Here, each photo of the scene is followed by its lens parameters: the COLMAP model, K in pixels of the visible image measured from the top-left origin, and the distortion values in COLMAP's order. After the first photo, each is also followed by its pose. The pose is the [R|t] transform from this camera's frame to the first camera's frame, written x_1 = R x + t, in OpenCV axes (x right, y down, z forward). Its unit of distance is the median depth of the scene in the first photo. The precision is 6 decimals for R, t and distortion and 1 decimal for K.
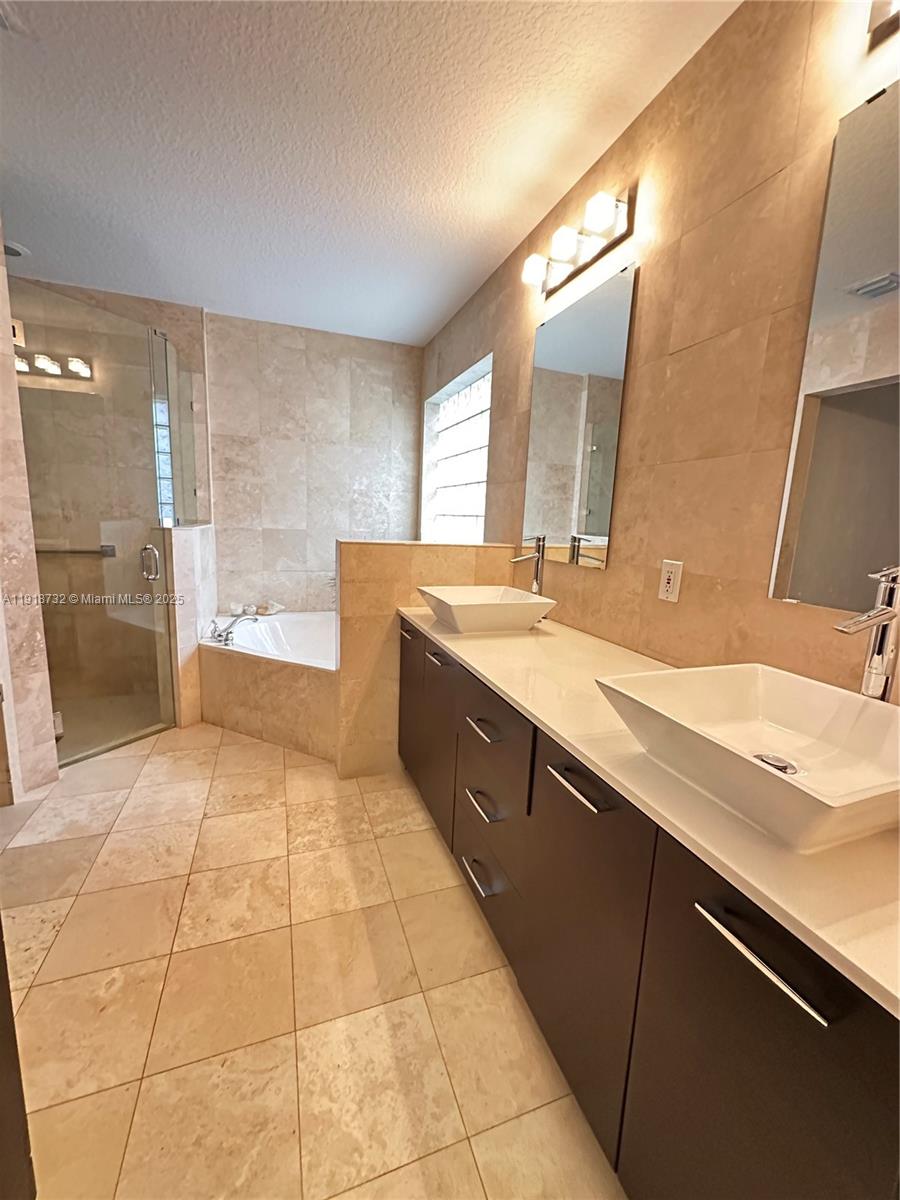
lens RADIAL K [[475.8, 0, 448.6], [0, 475.8, 599.4], [0, 0, 1]] dist [-0.006066, 0.002211]
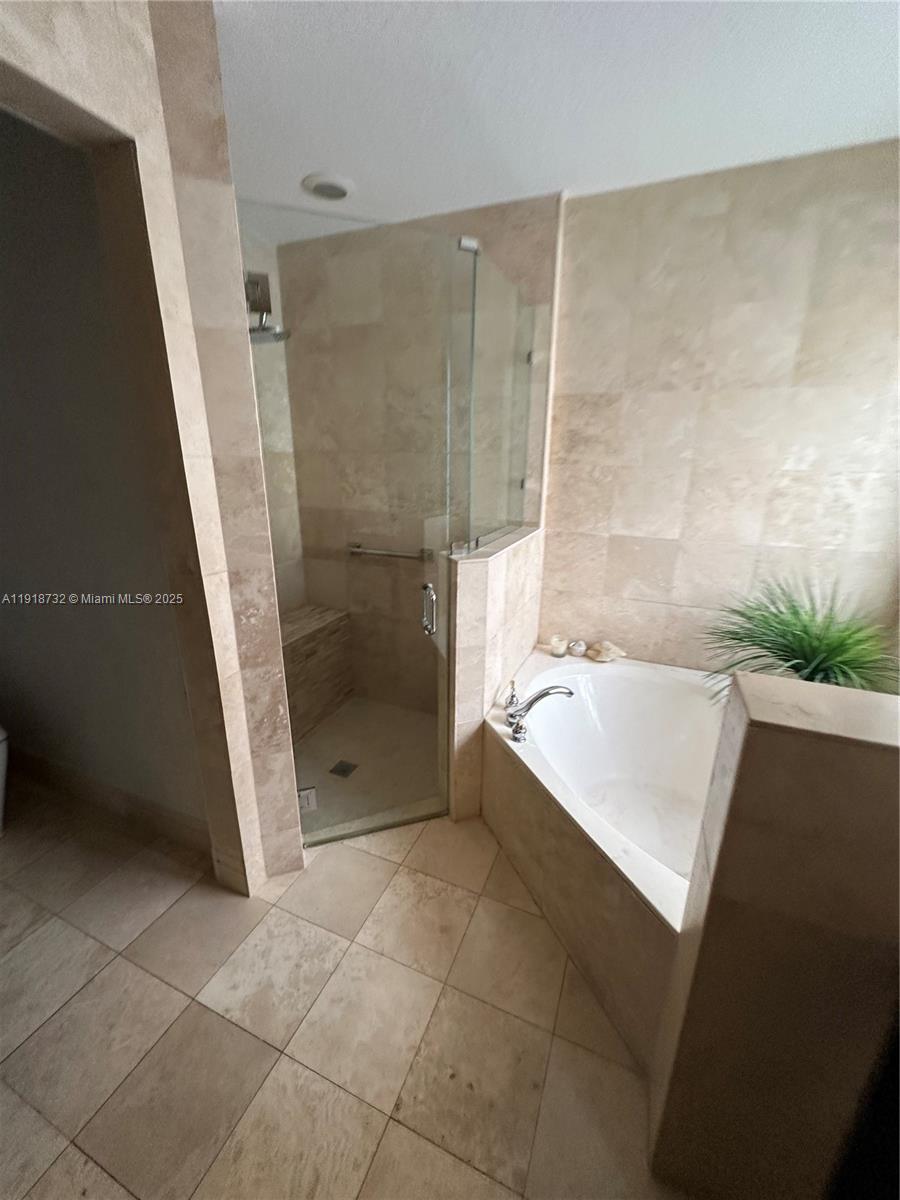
lens RADIAL K [[475.8, 0, 453.8], [0, 475.8, 598.0], [0, 0, 1]] dist [-0.006066, 0.002211]
pose [[0.737057, 0.167819, -0.654663, -0.118545], [-0.091906, 0.984570, 0.148916, -0.163464], [0.669553, -0.049592, 0.741107, 0.414376]]
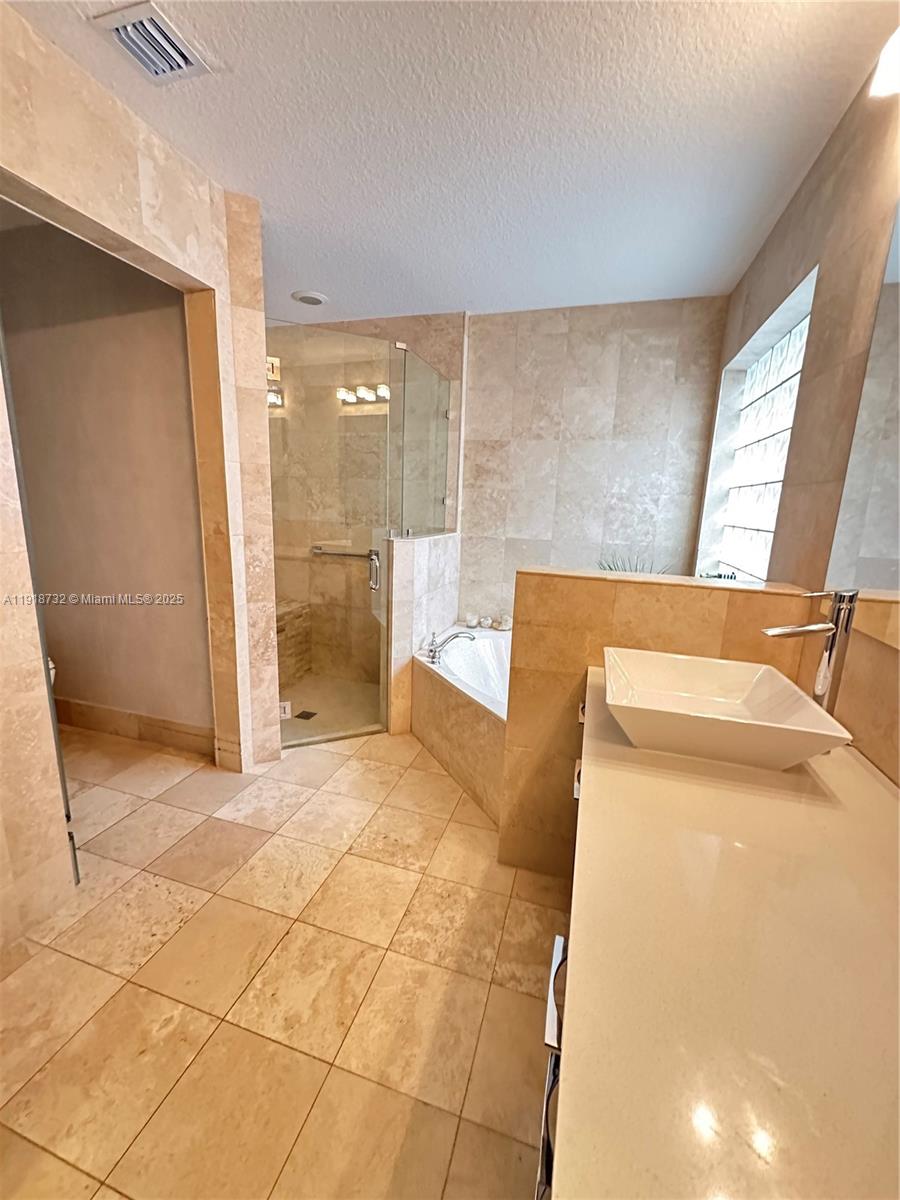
lens RADIAL K [[475.8, 0, 452.7], [0, 475.8, 599.4], [0, 0, 1]] dist [-0.006066, 0.002211]
pose [[0.802529, 0.107230, -0.586897, 0.099927], [-0.102639, 0.993864, 0.041236, -0.065892], [0.587718, 0.027145, 0.808611, 0.217284]]
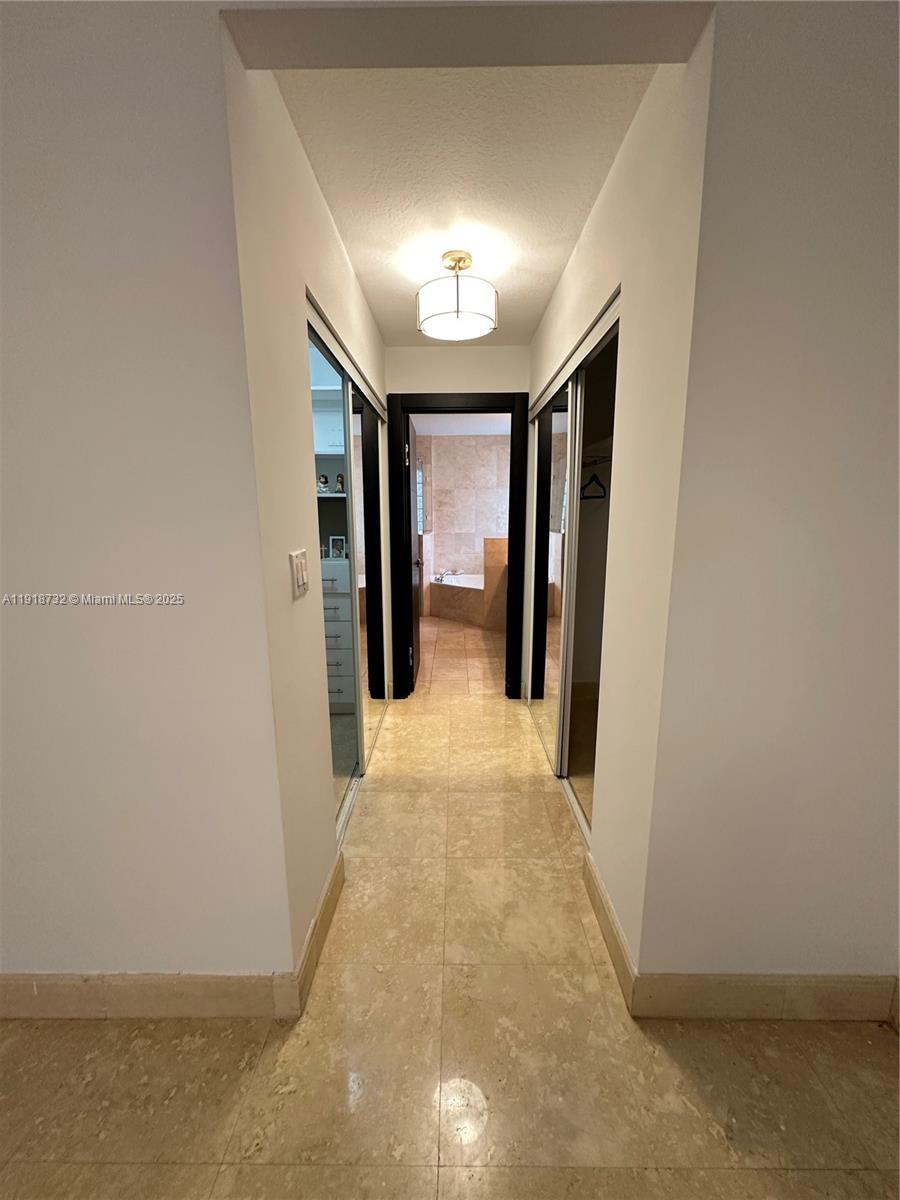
lens RADIAL K [[475.8, 0, 448.4], [0, 475.8, 597.1], [0, 0, 1]] dist [-0.006066, 0.002211]
pose [[0.935586, 0.016662, -0.352705, 0.368544], [-0.014717, 0.999858, 0.008195, 0.132776], [0.352791, -0.002476, 0.935699, -1.098243]]
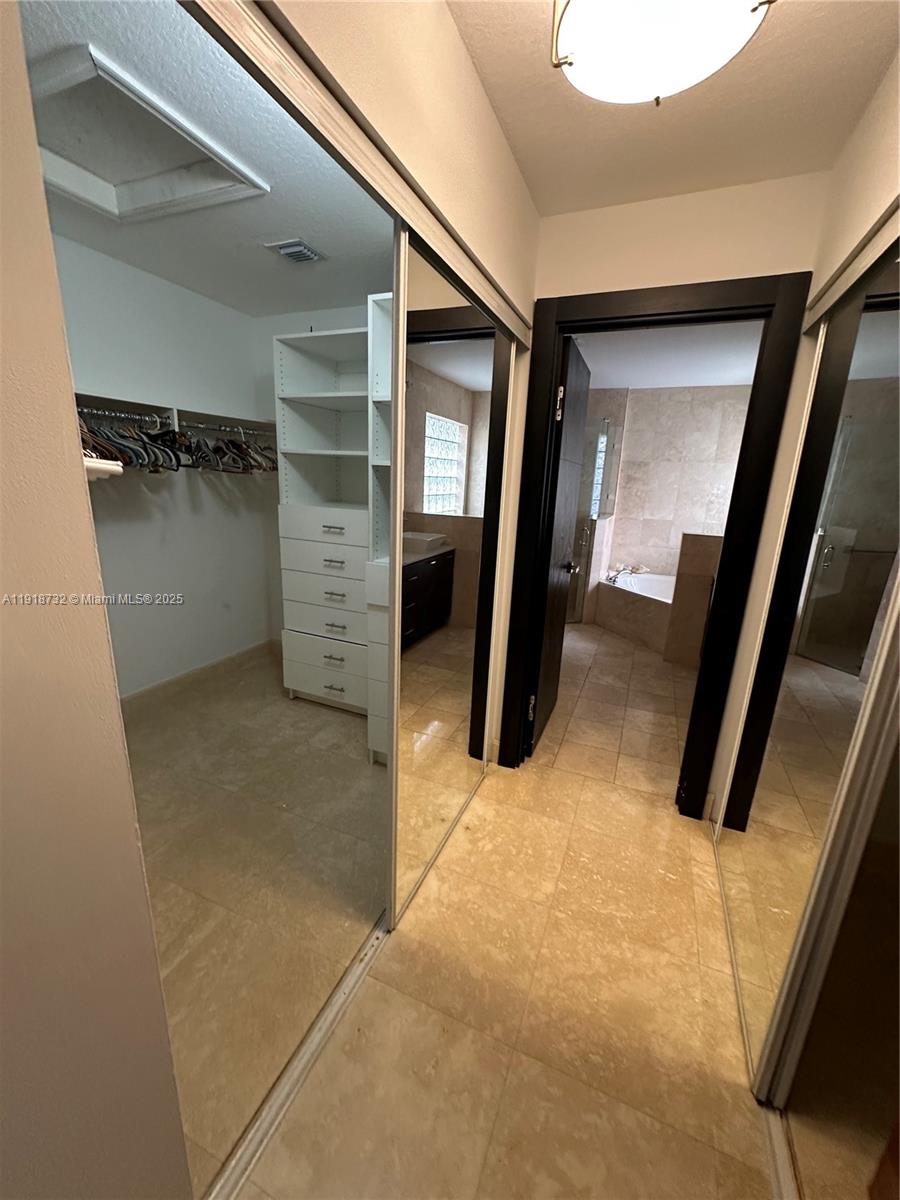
lens RADIAL K [[475.8, 0, 448.4], [0, 475.8, 598.3], [0, 0, 1]] dist [-0.006066, 0.002211]
pose [[0.729892, 0.155916, -0.665543, 0.266666], [-0.121084, 0.987733, 0.098604, 0.041906], [0.672753, 0.008616, 0.739817, -0.705132]]
